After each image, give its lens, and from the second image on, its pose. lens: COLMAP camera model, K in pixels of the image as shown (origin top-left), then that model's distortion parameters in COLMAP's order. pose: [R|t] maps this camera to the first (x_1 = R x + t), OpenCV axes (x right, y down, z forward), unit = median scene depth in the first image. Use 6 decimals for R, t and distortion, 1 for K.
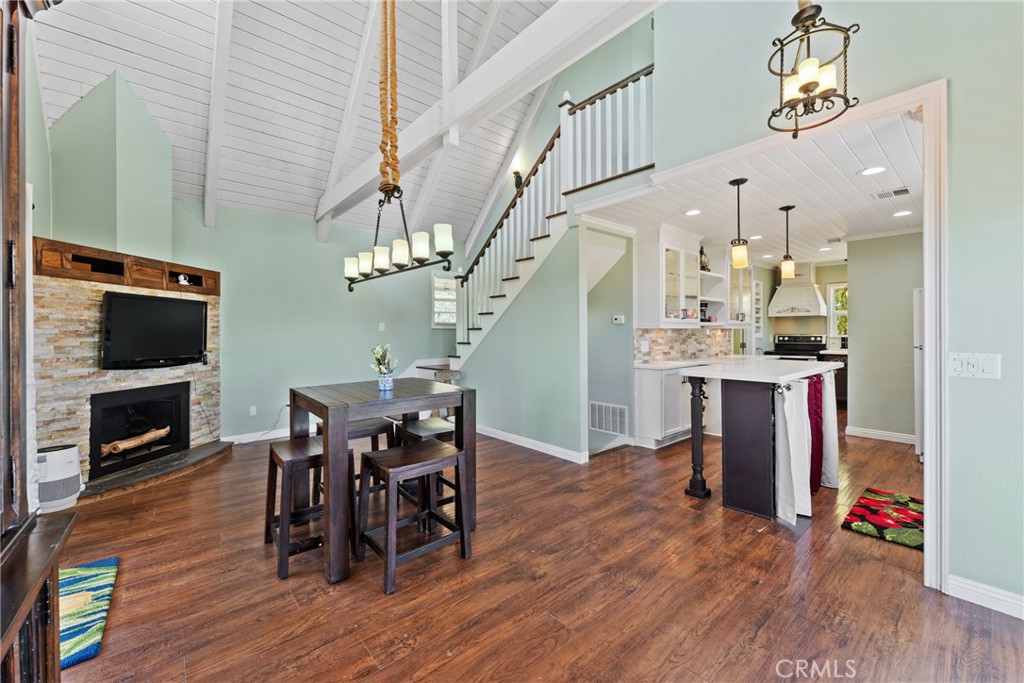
lens RADIAL K [[414.0, 0, 508.8], [0, 414.0, 336.5], [0, 0, 1]] dist [0.000726, 0.000279]
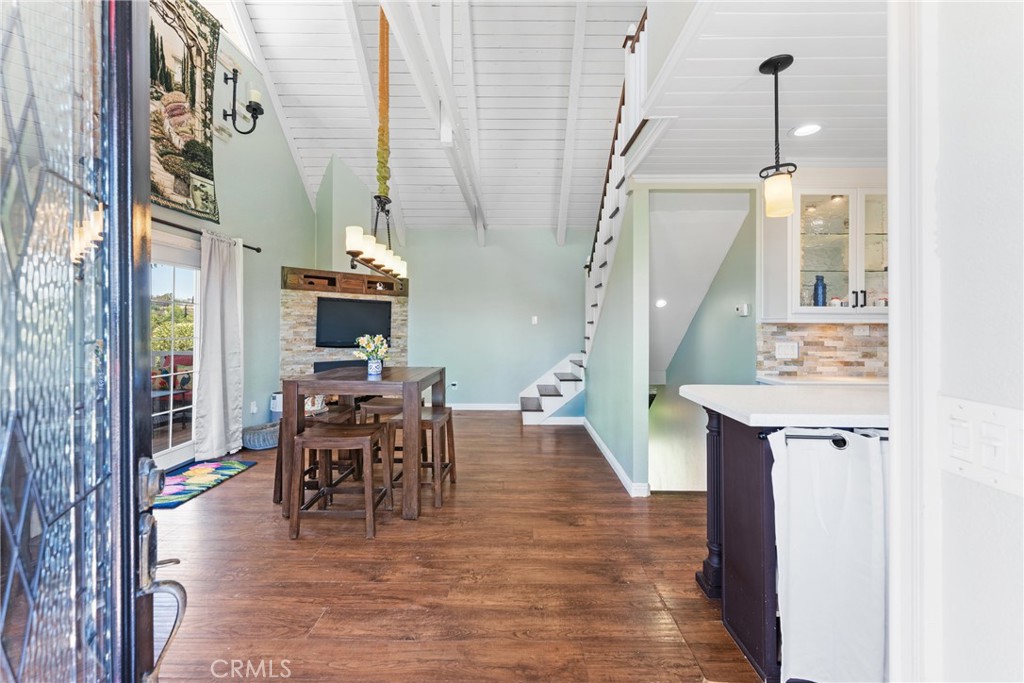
lens RADIAL K [[414.0, 0, 508.2], [0, 414.0, 326.4], [0, 0, 1]] dist [0.000726, 0.000279]
pose [[0.749325, 0.010901, -0.662113, 0.585864], [-0.018085, 0.999828, -0.004006, -0.004647], [0.661955, 0.014976, 0.749394, 0.298707]]
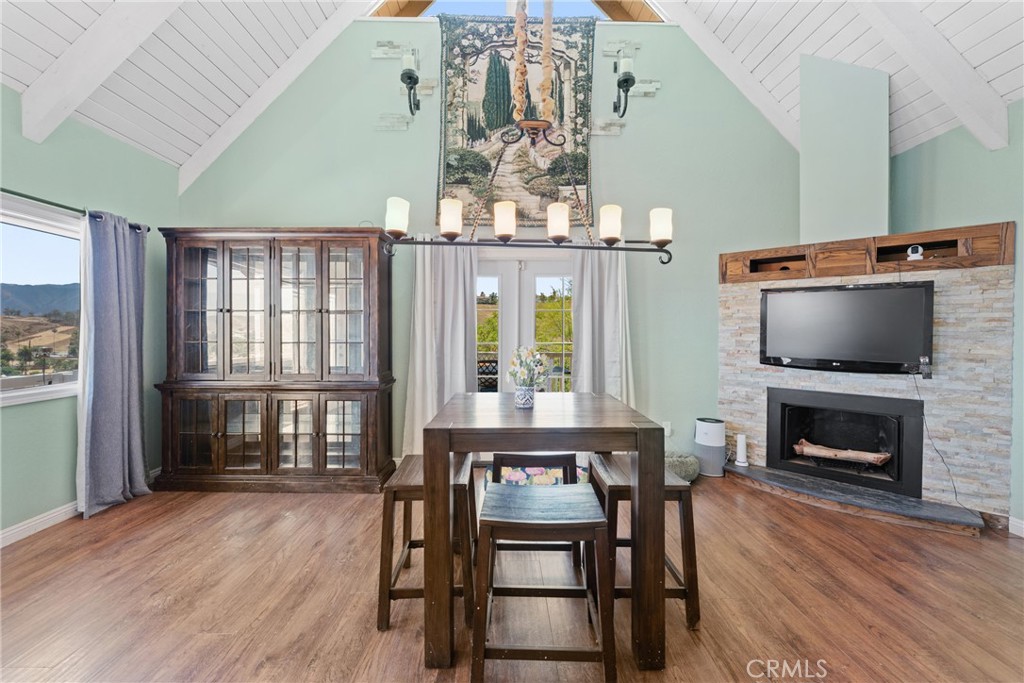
lens RADIAL K [[414.0, 0, 511.9], [0, 414.0, 332.5], [0, 0, 1]] dist [0.000726, 0.000279]
pose [[-0.624295, 0.010365, -0.781120, 0.231328], [-0.007806, 0.999779, 0.019506, -0.015515], [0.781150, 0.018275, -0.624076, 1.132663]]
